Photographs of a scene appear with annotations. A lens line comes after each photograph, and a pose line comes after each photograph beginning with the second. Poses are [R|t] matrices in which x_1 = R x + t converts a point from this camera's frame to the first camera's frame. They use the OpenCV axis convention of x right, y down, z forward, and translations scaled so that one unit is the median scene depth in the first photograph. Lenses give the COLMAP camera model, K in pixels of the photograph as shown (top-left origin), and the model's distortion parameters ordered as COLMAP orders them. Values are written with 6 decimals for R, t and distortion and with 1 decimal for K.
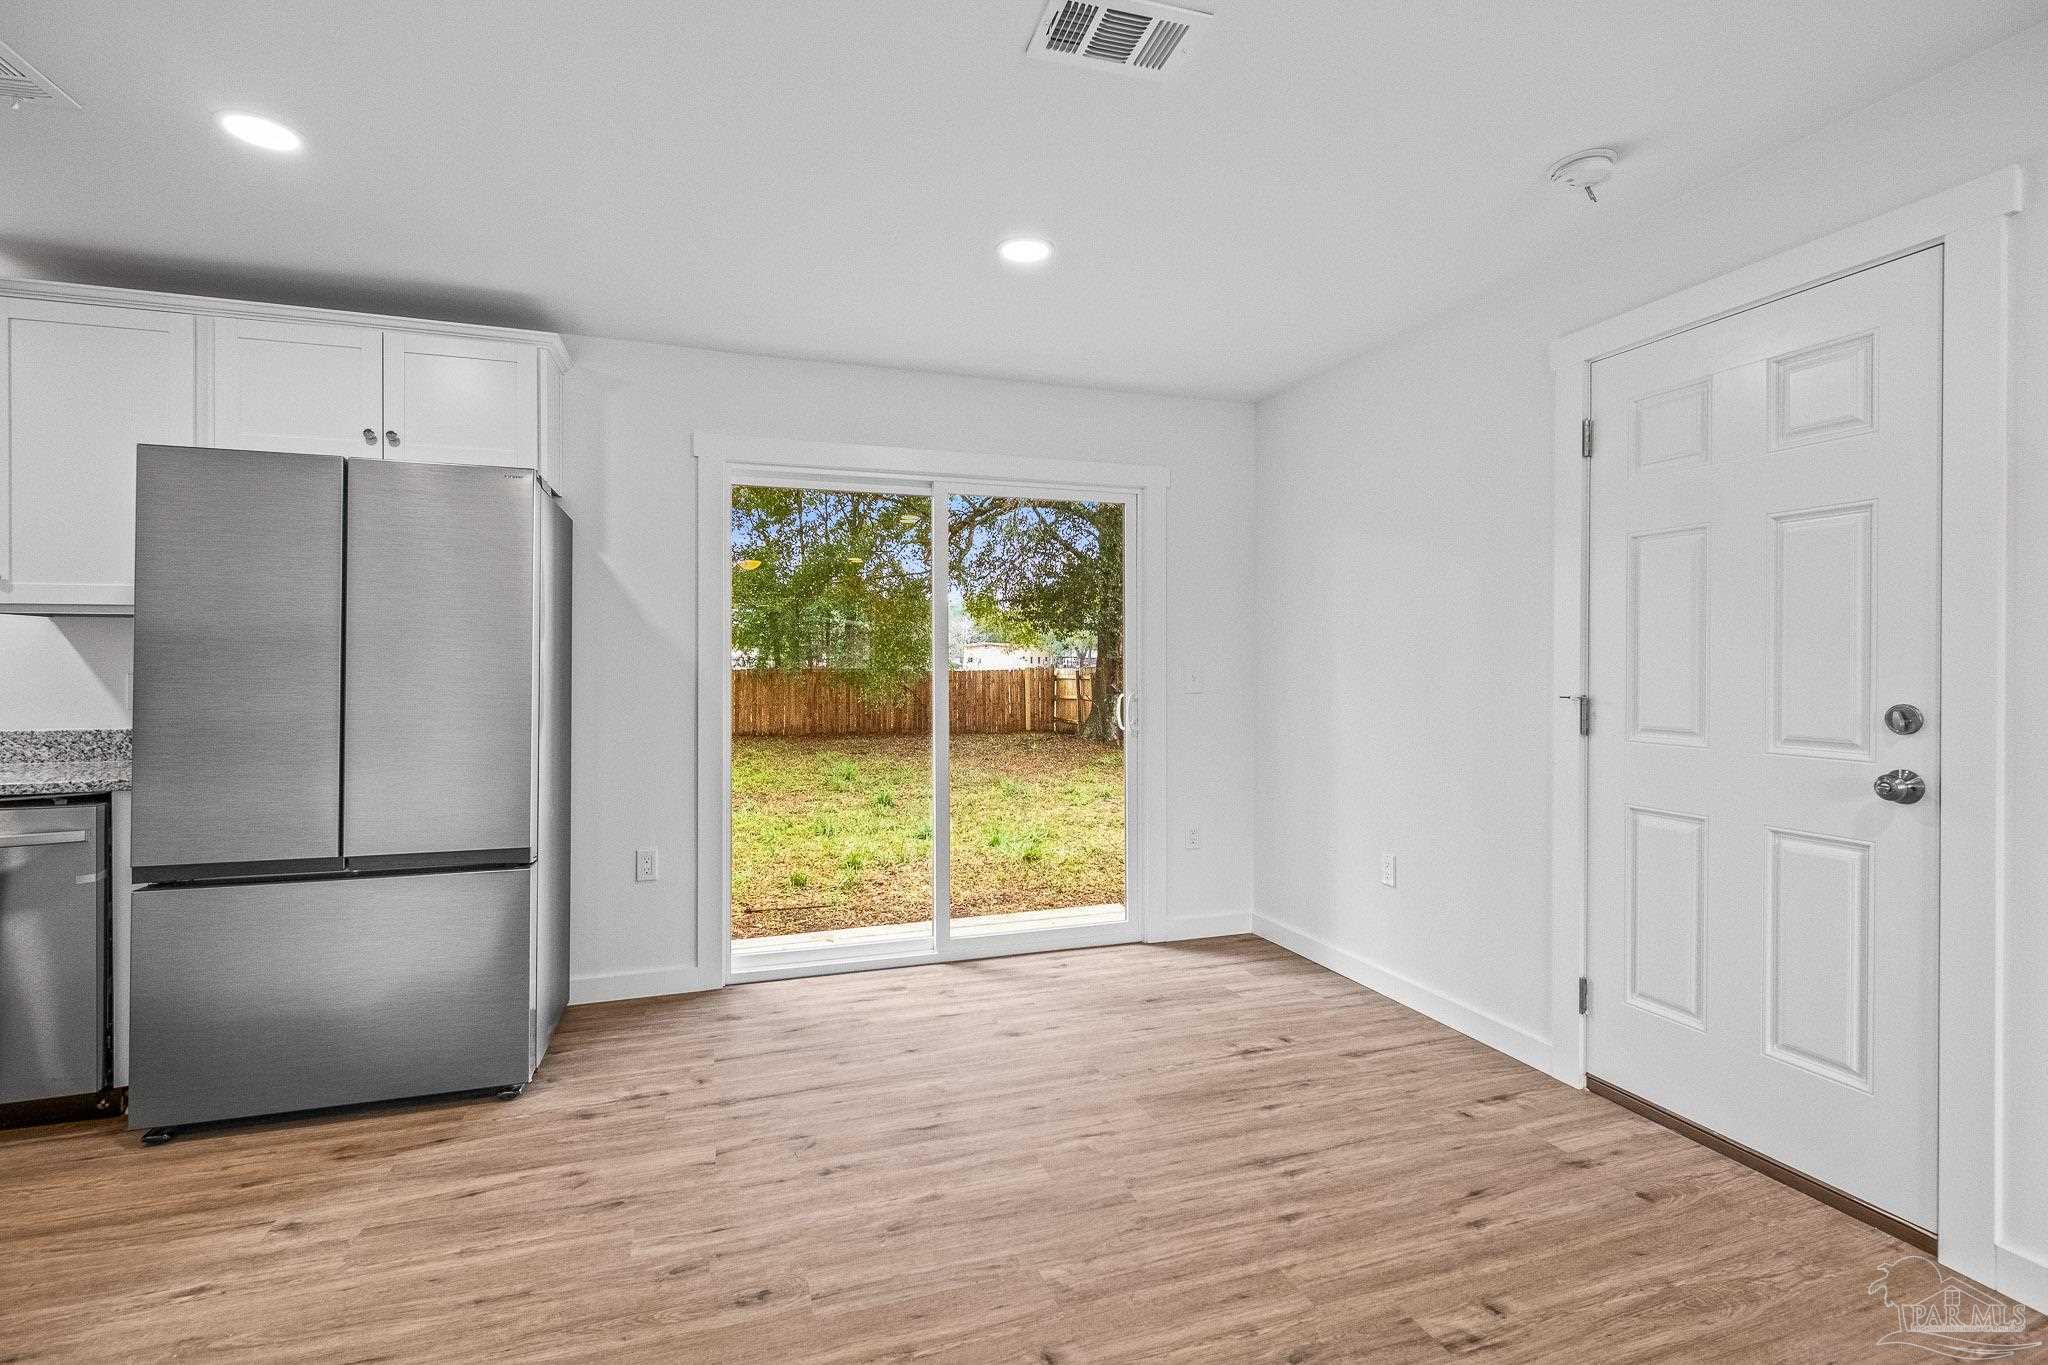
lens RADIAL K [[921.0, 0, 1030.3], [0, 921.0, 683.2], [0, 0, 1]] dist [0.002199, -0.005102]
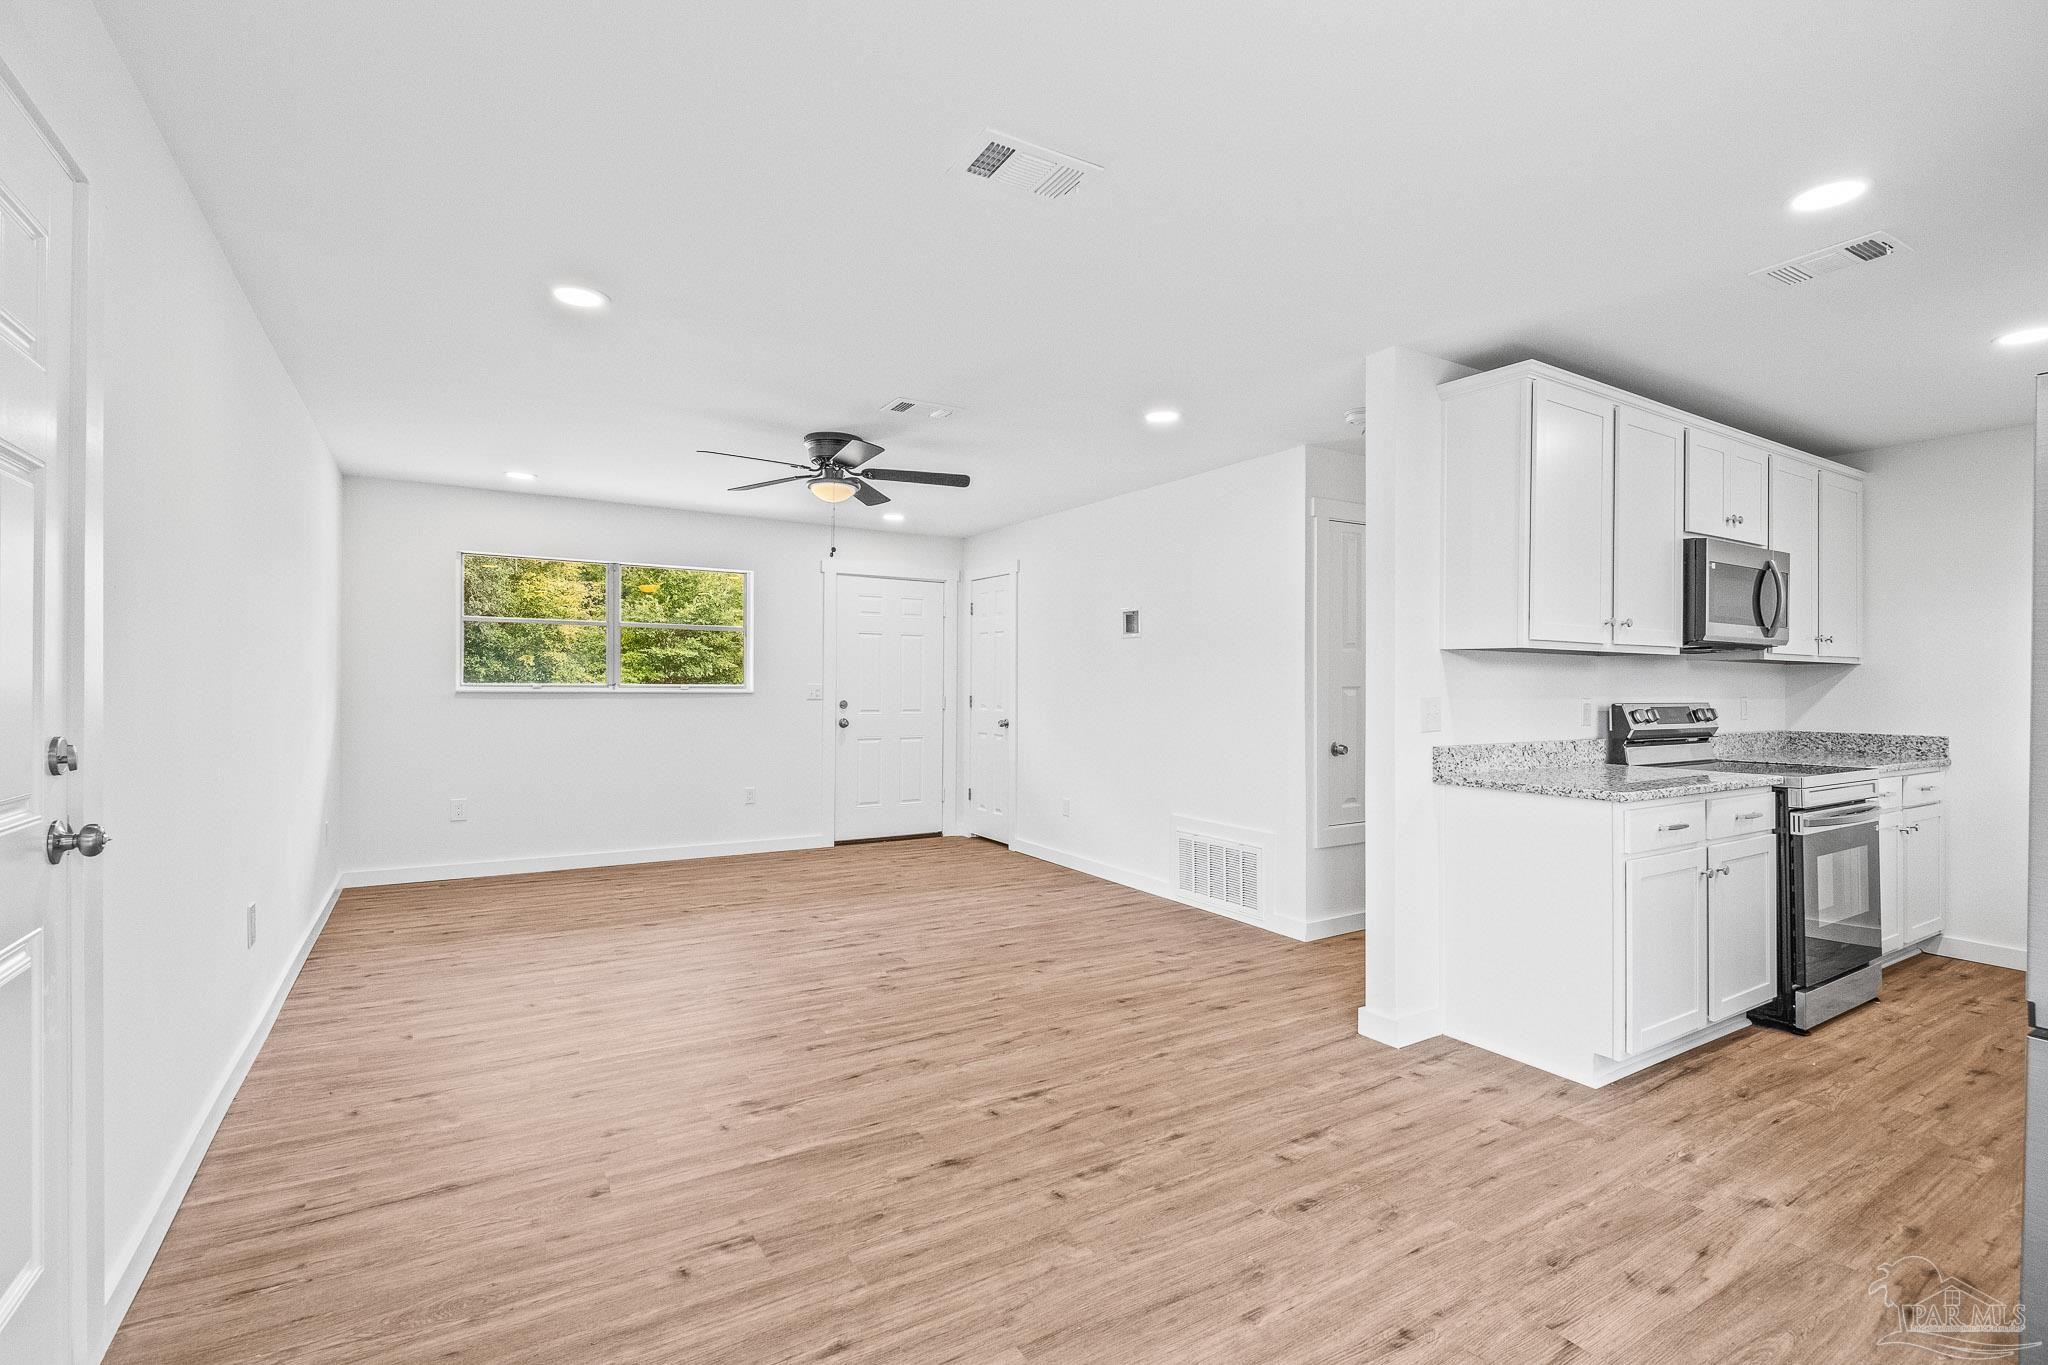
lens RADIAL K [[921.0, 0, 1035.7], [0, 921.0, 671.4], [0, 0, 1]] dist [0.002199, -0.005102]
pose [[-0.972784, -0.009134, -0.231534, 0.233980], [-0.010789, 0.999924, 0.005884, -0.035705], [0.231463, 0.008222, -0.972809, 1.427562]]
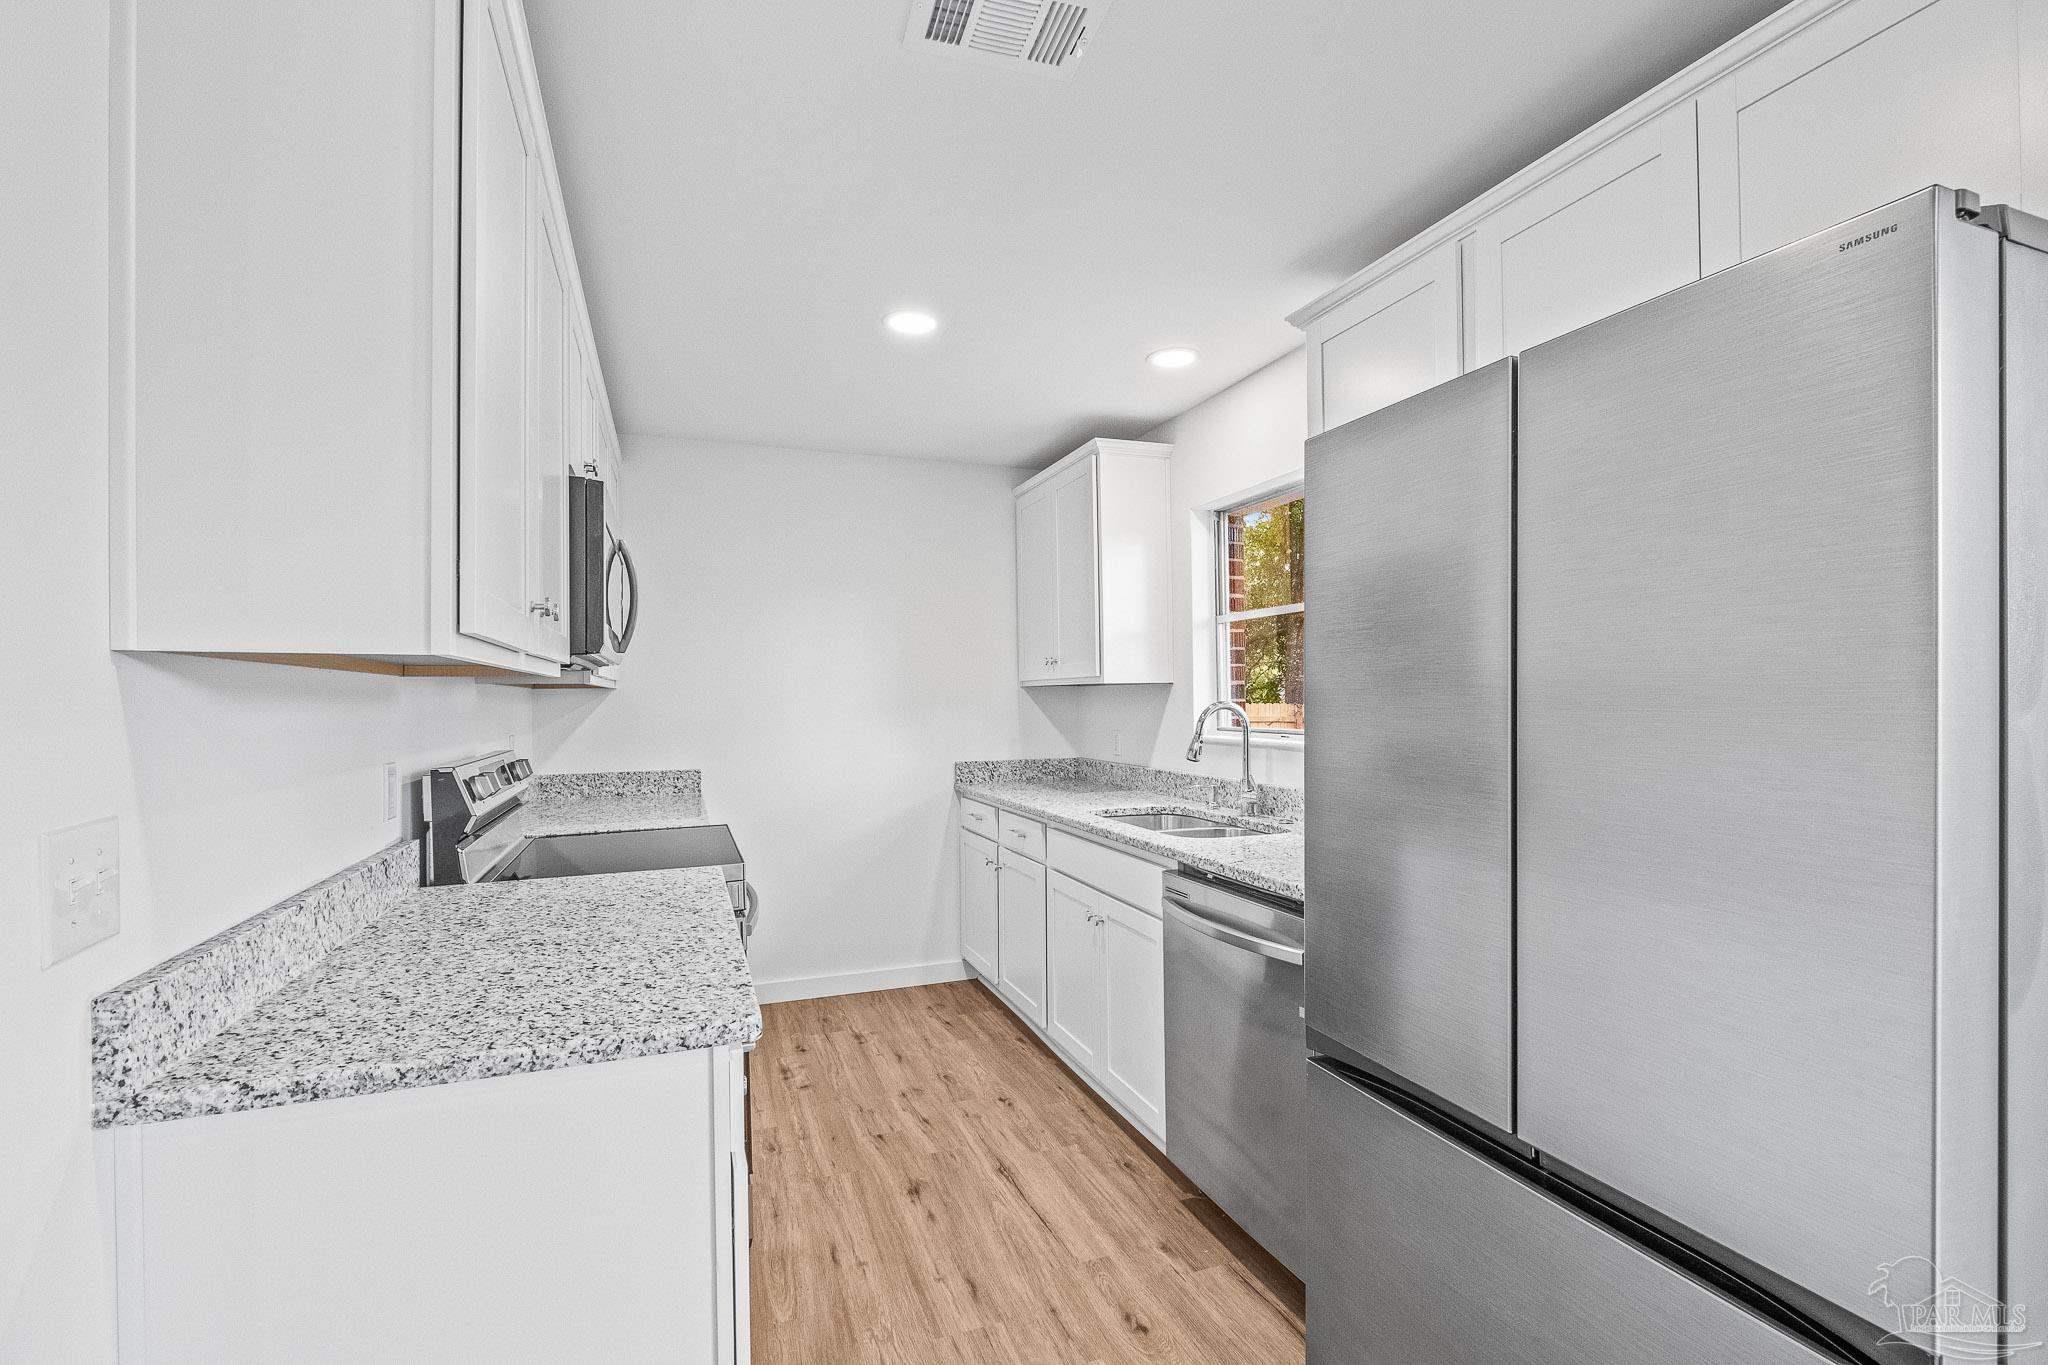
lens RADIAL K [[921.0, 0, 1004.4], [0, 921.0, 696.3], [0, 0, 1]] dist [0.002199, -0.005102]
pose [[0.030903, 0.001070, -0.999522, -0.235919], [-0.007934, 0.999968, 0.000825, -0.048603], [0.999491, 0.007905, 0.030910, 0.652807]]
